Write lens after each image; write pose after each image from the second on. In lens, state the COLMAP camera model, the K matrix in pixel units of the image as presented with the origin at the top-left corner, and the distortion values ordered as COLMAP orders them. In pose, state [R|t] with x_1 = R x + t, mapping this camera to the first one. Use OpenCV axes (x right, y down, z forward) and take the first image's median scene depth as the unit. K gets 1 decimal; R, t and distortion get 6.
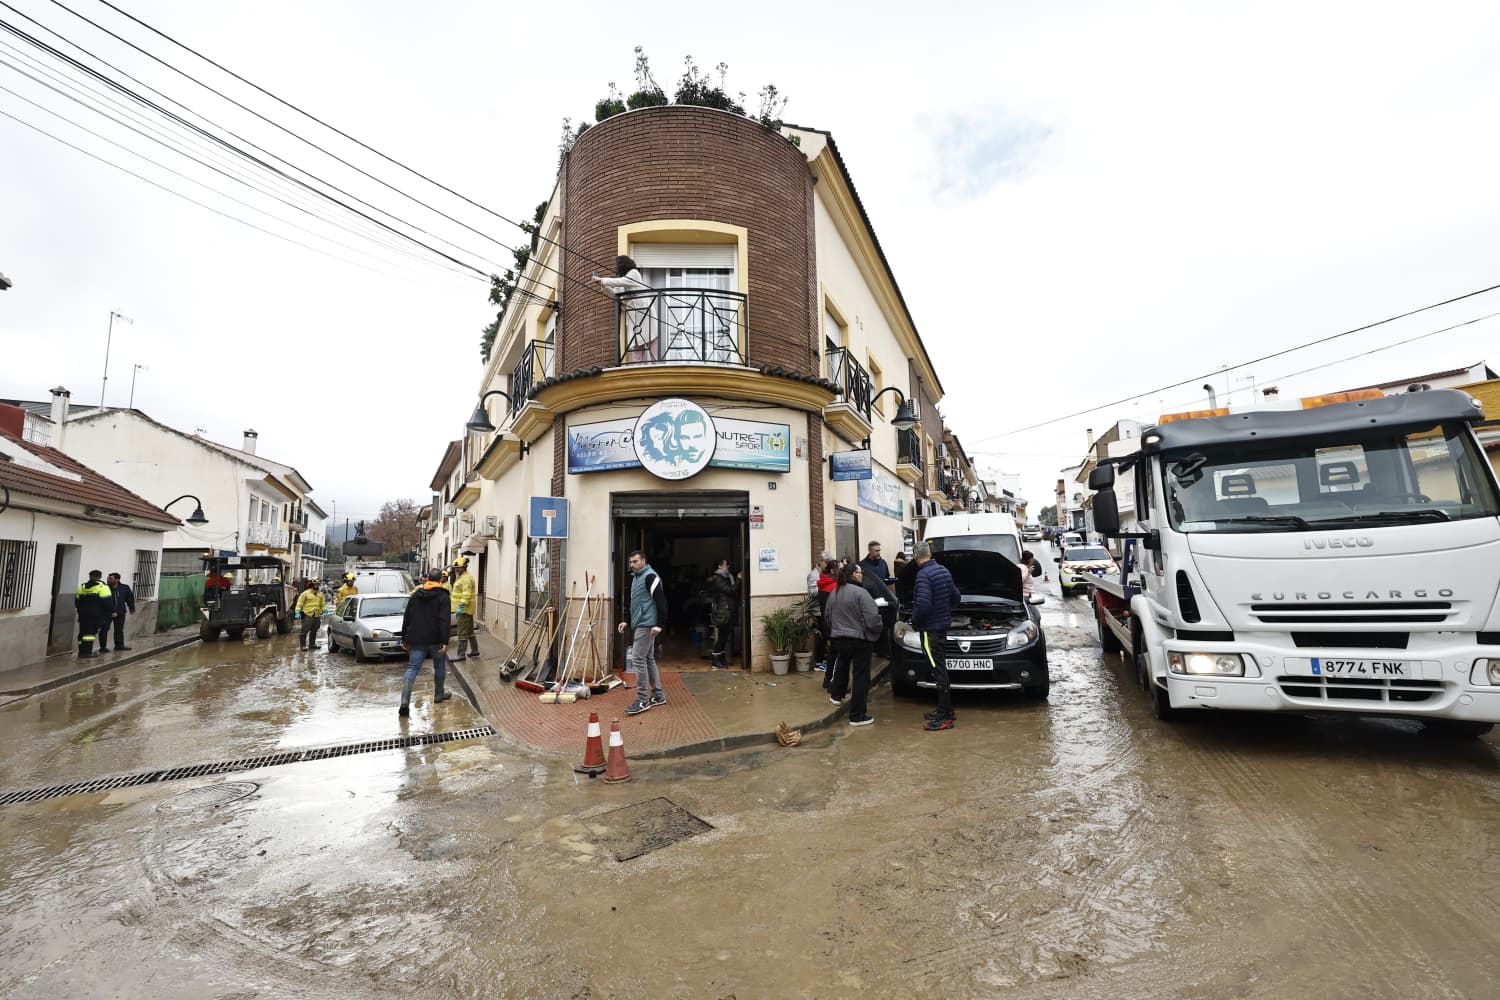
lens RADIAL K [[596.2, 0, 750.0], [0, 596.2, 500.0], [0, 0, 1]] dist [0.000649, 0.000031]
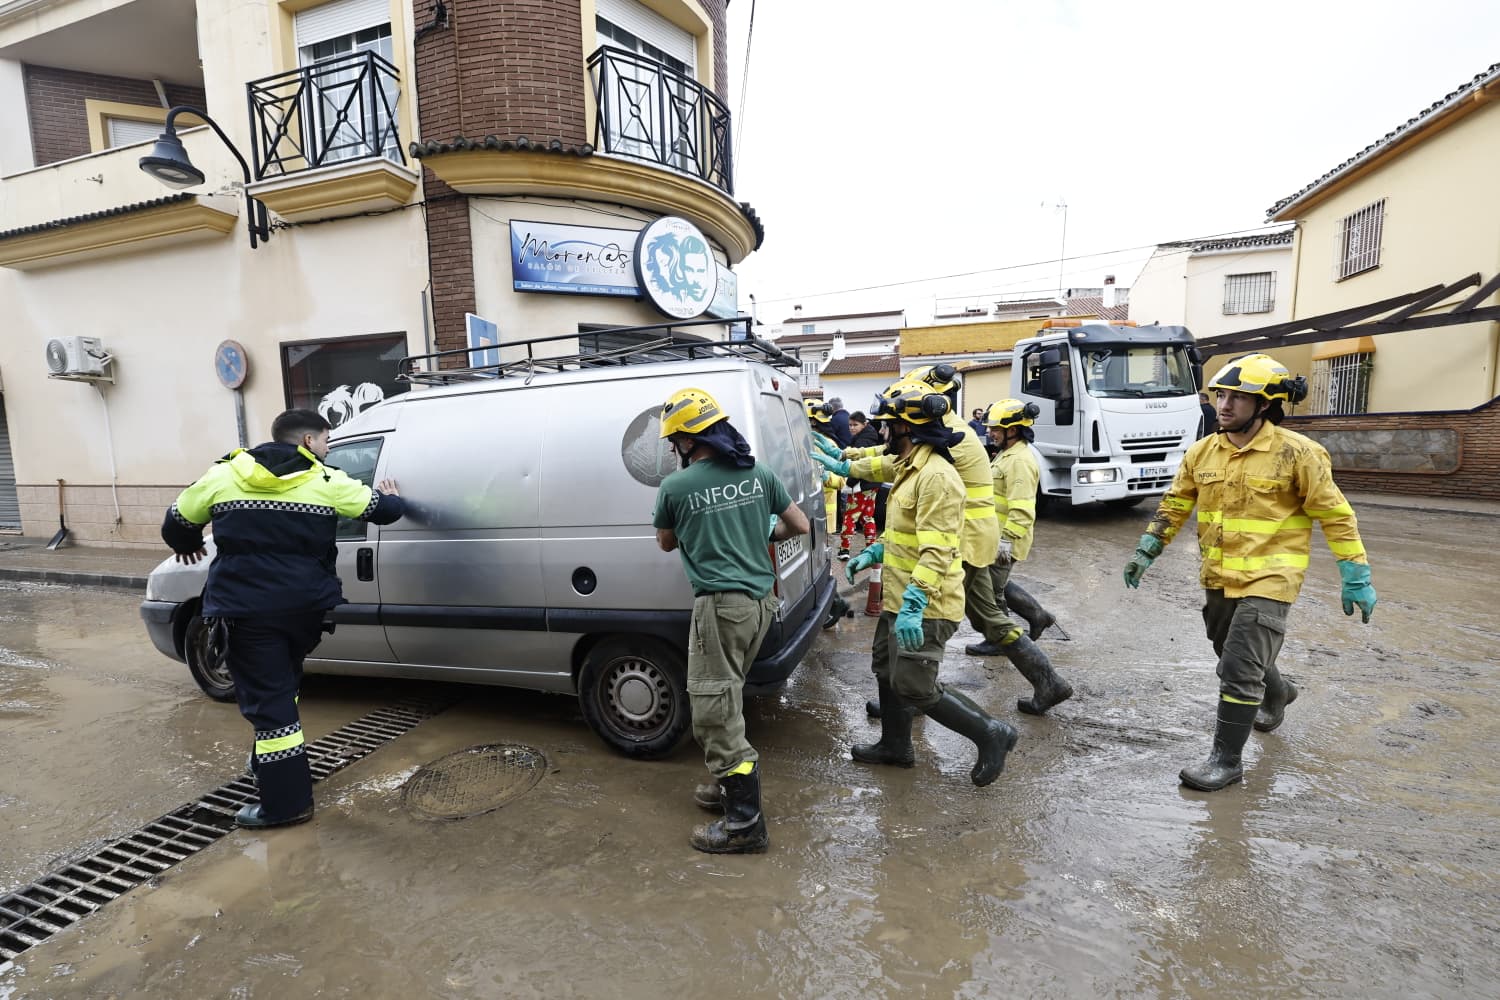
lens RADIAL K [[596.2, 0, 750.0], [0, 596.2, 500.0], [0, 0, 1]] dist [0.000649, 0.000031]
pose [[0.733348, -0.070493, 0.676189, -0.652145], [-0.066479, 0.982408, 0.174515, 0.066603], [-0.676596, -0.172933, 0.715760, 0.266812]]
